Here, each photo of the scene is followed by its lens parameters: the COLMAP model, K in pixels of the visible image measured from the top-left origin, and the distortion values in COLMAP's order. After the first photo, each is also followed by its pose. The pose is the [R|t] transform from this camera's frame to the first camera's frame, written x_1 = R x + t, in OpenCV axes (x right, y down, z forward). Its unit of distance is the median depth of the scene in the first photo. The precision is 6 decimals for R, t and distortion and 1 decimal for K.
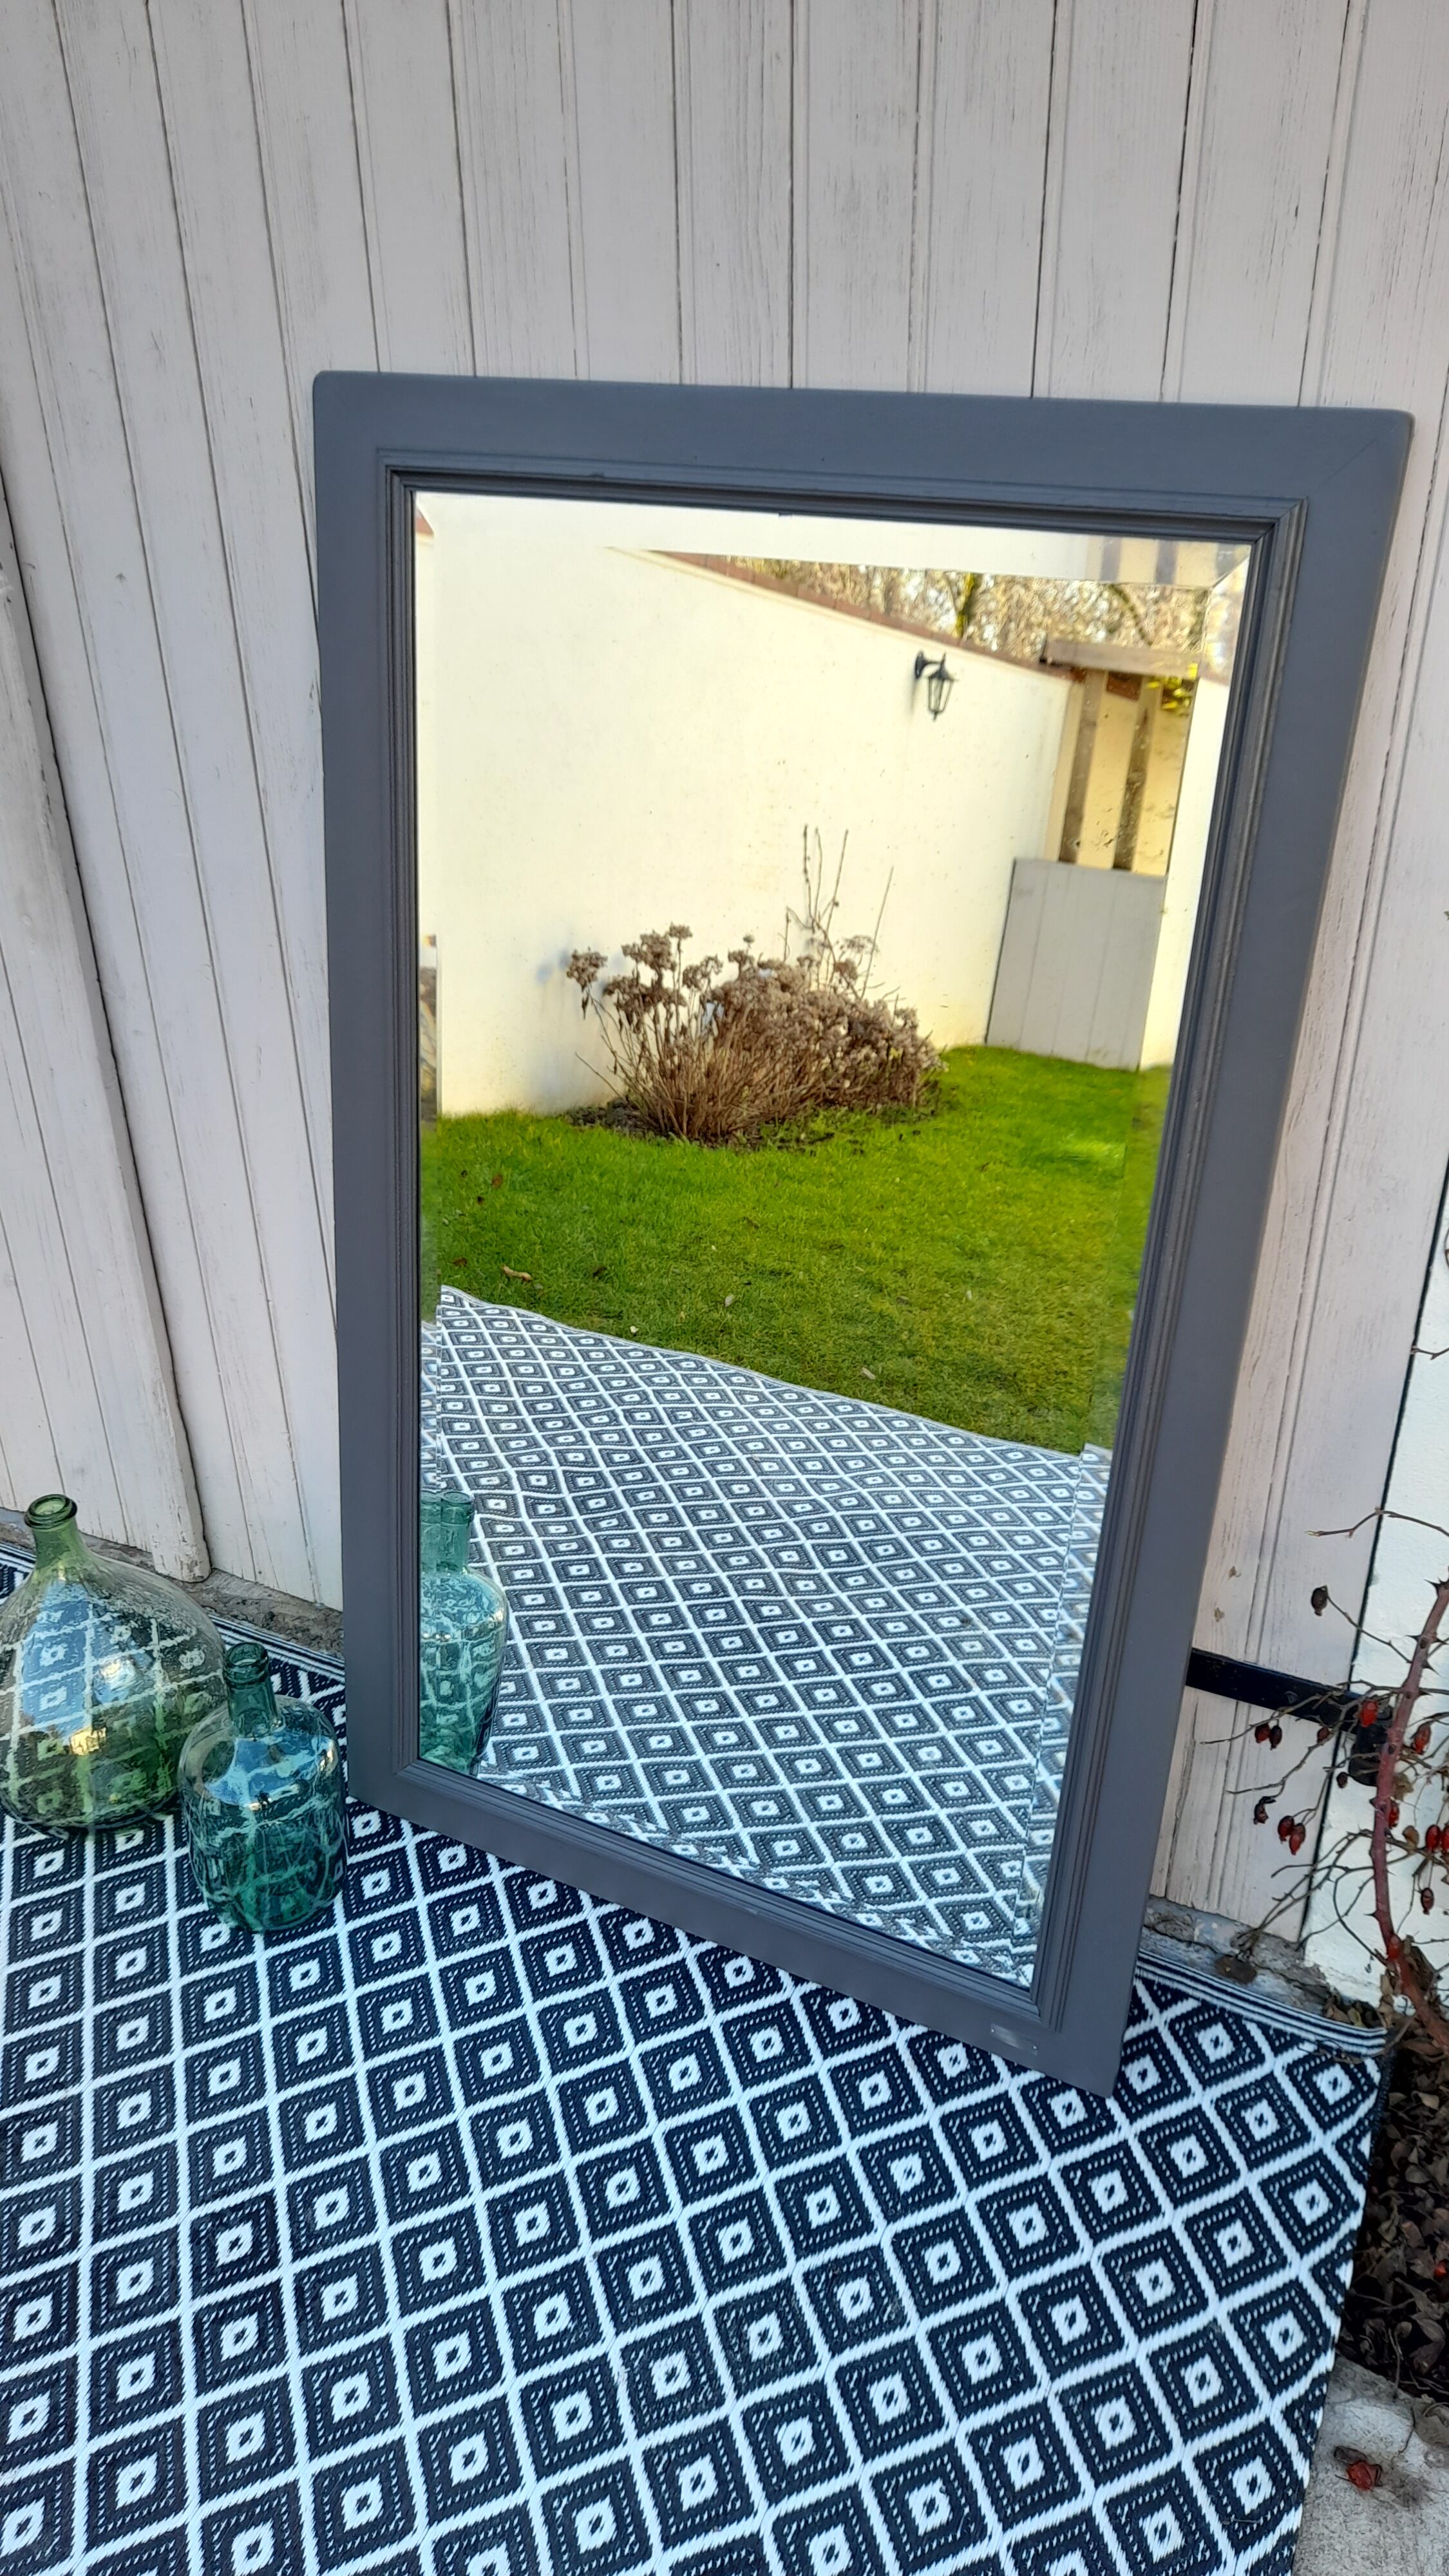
lens RADIAL K [[1899.9, 0, 704.1], [0, 1899.9, 1283.7], [0, 0, 1]] dist [0.031810, -0.042415]
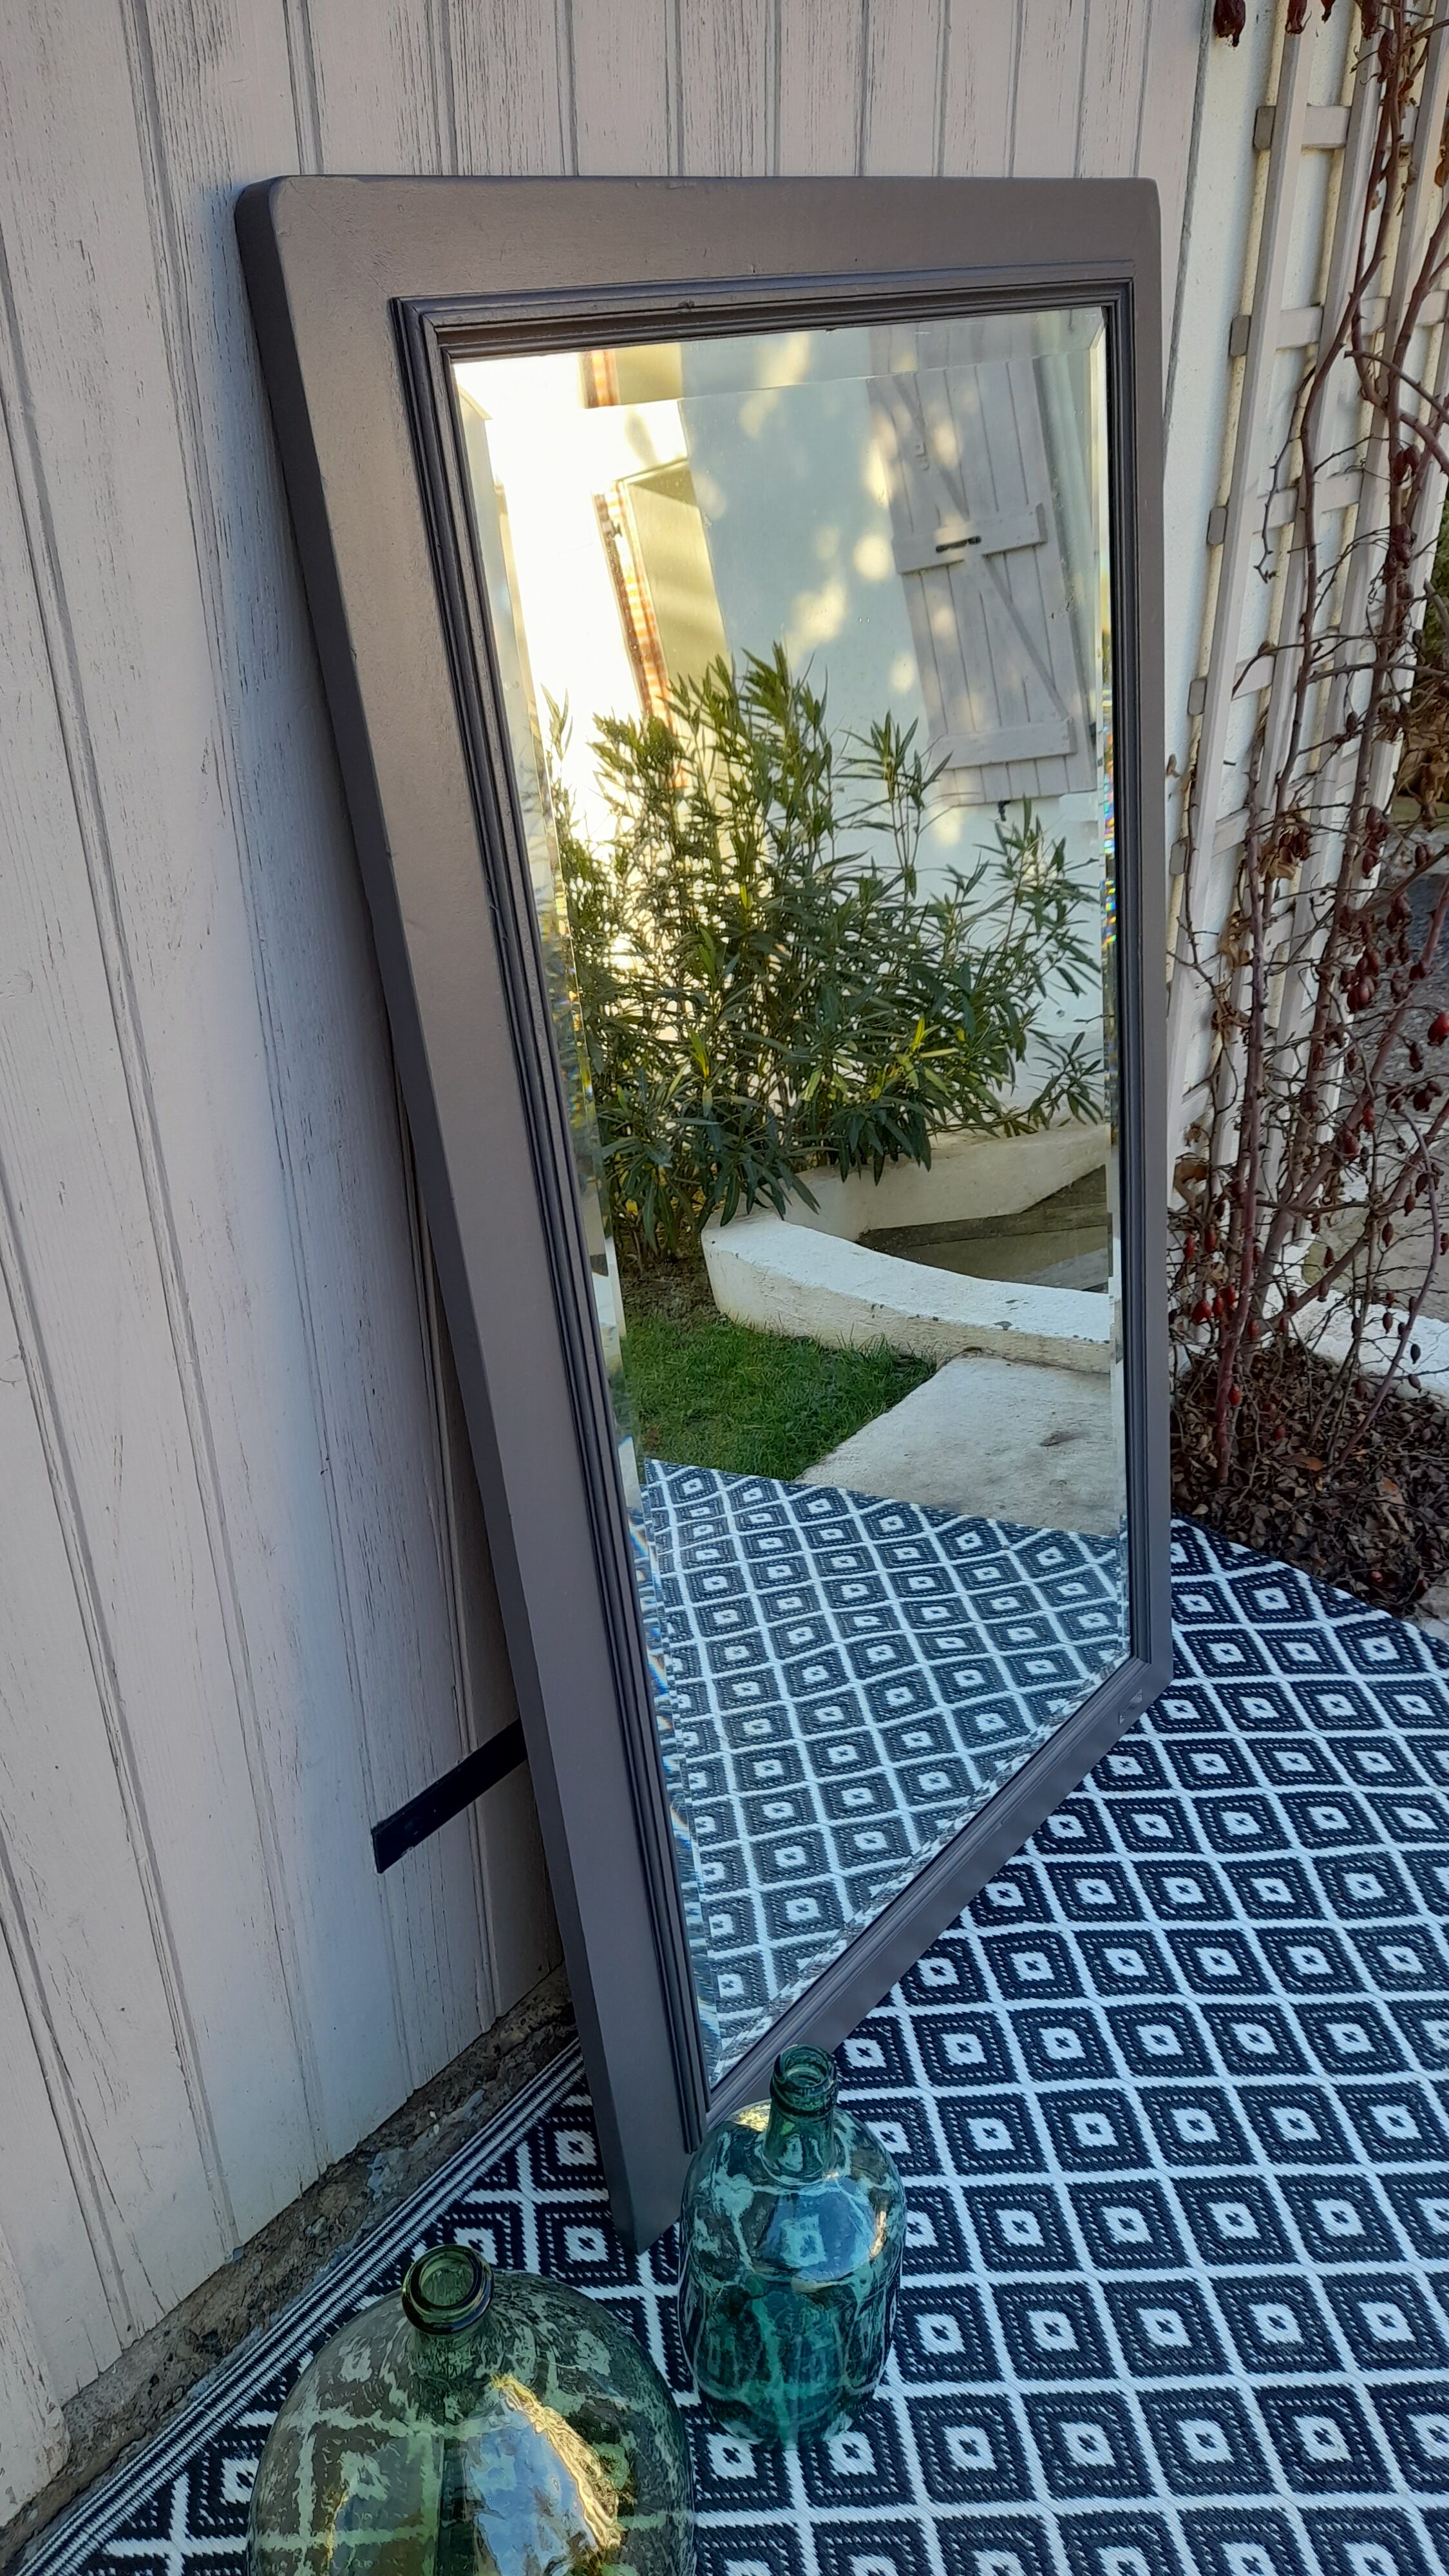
lens RADIAL K [[1899.9, 0, 716.7], [0, 1899.9, 1284.0], [0, 0, 1]] dist [0.031810, -0.042415]
pose [[0.226125, -0.479715, 0.847786, -0.584648], [0.483844, 0.810686, 0.329670, -0.234491], [-0.845436, 0.335650, 0.415424, 0.536712]]
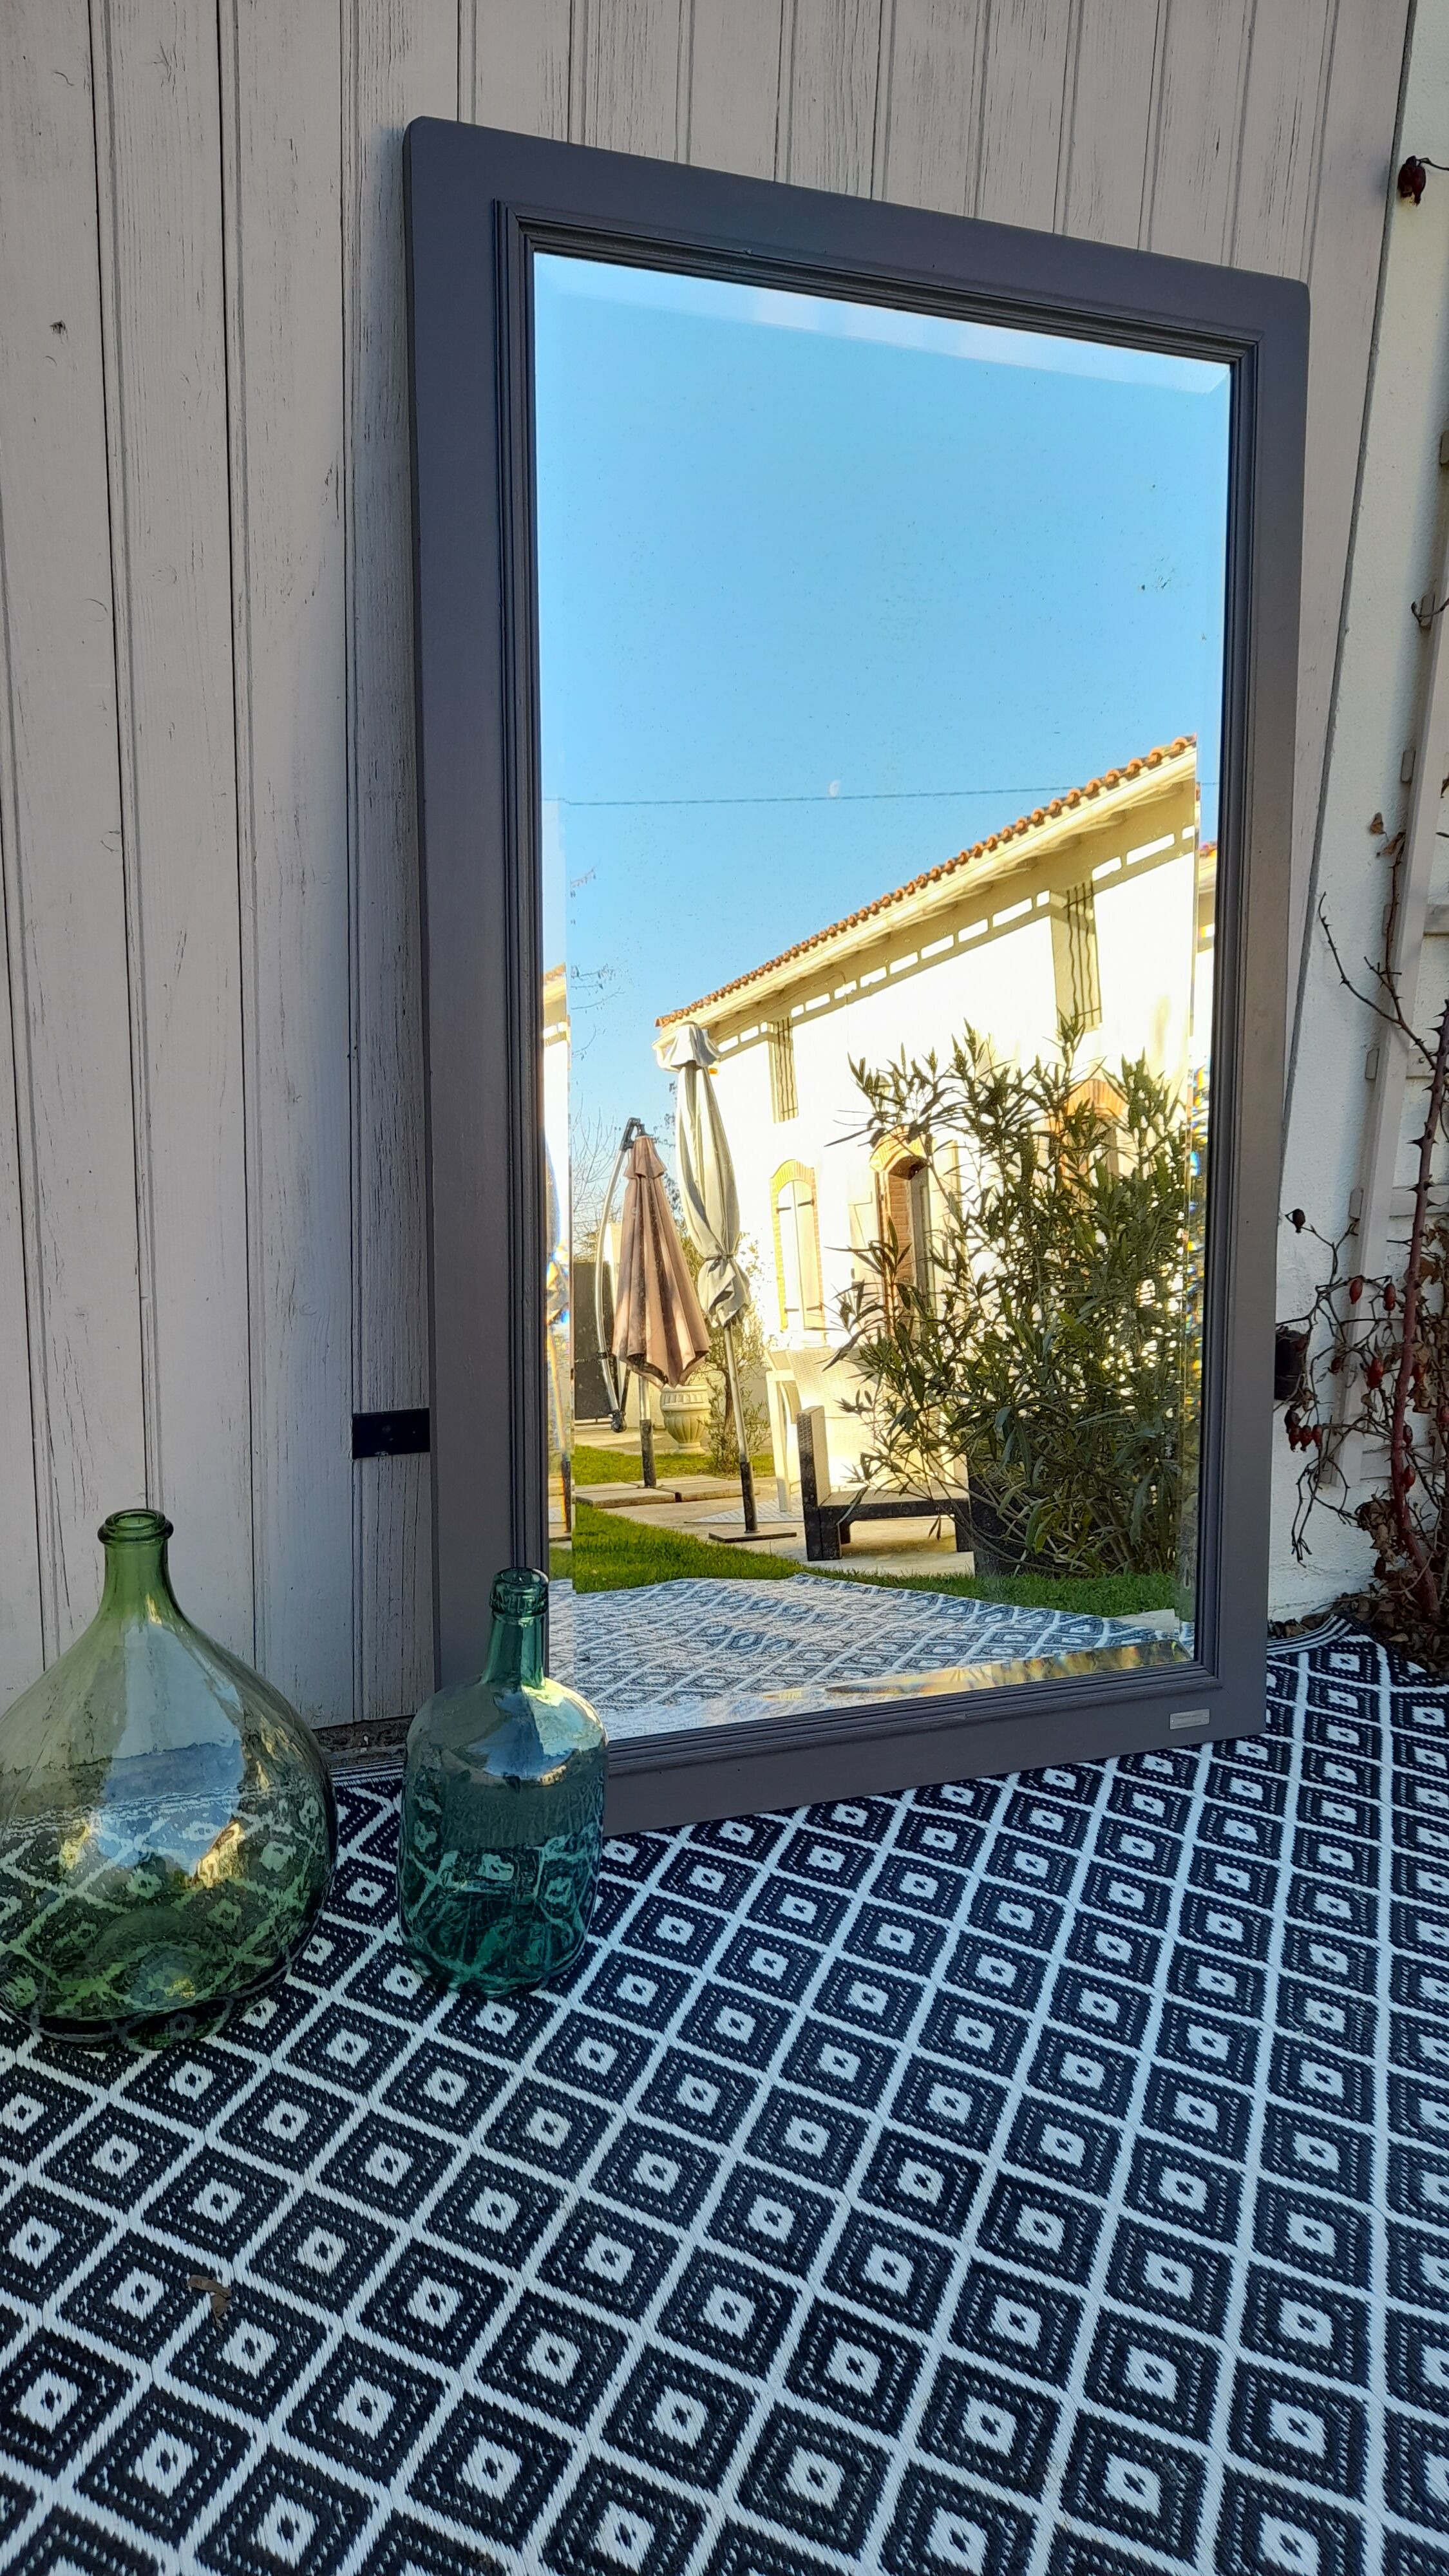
lens RADIAL K [[1899.9, 0, 716.2], [0, 1899.9, 1281.5], [0, 0, 1]] dist [0.031810, -0.042415]
pose [[0.661004, -0.136798, 0.737808, -0.631309], [0.323940, 0.938923, -0.116132, 0.164743], [-0.676858, 0.315769, 0.664946, 0.315020]]
